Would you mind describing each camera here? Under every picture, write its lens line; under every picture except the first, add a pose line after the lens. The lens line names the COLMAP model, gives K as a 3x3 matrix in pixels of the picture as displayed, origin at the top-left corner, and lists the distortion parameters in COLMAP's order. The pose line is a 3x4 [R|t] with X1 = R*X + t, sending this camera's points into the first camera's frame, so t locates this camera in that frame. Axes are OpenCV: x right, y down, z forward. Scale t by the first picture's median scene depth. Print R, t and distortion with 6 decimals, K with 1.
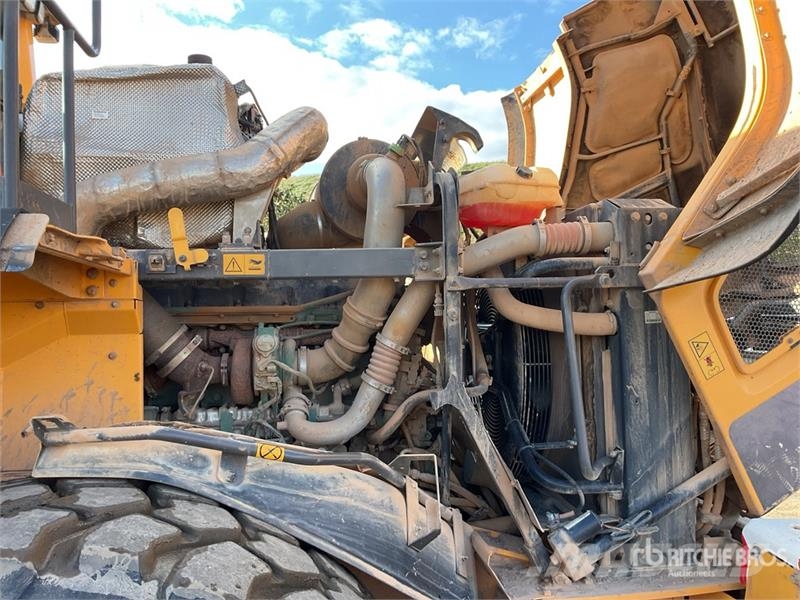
lens RADIAL K [[657.9, 0, 394.2], [0, 657.9, 299.3], [0, 0, 1]] dist [0.075167, -0.114392]
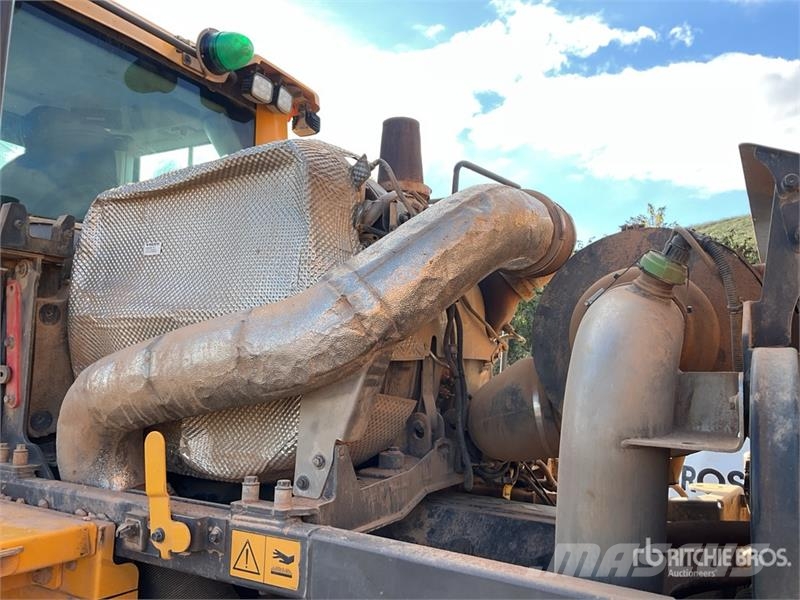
lens RADIAL K [[657.9, 0, 394.2], [0, 657.9, 299.3], [0, 0, 1]] dist [0.075167, -0.114392]
pose [[0.782936, -0.021587, -0.621728, 0.131074], [-0.016223, 0.998349, -0.055094, -0.205915], [0.621891, 0.053222, 0.781293, 0.679223]]
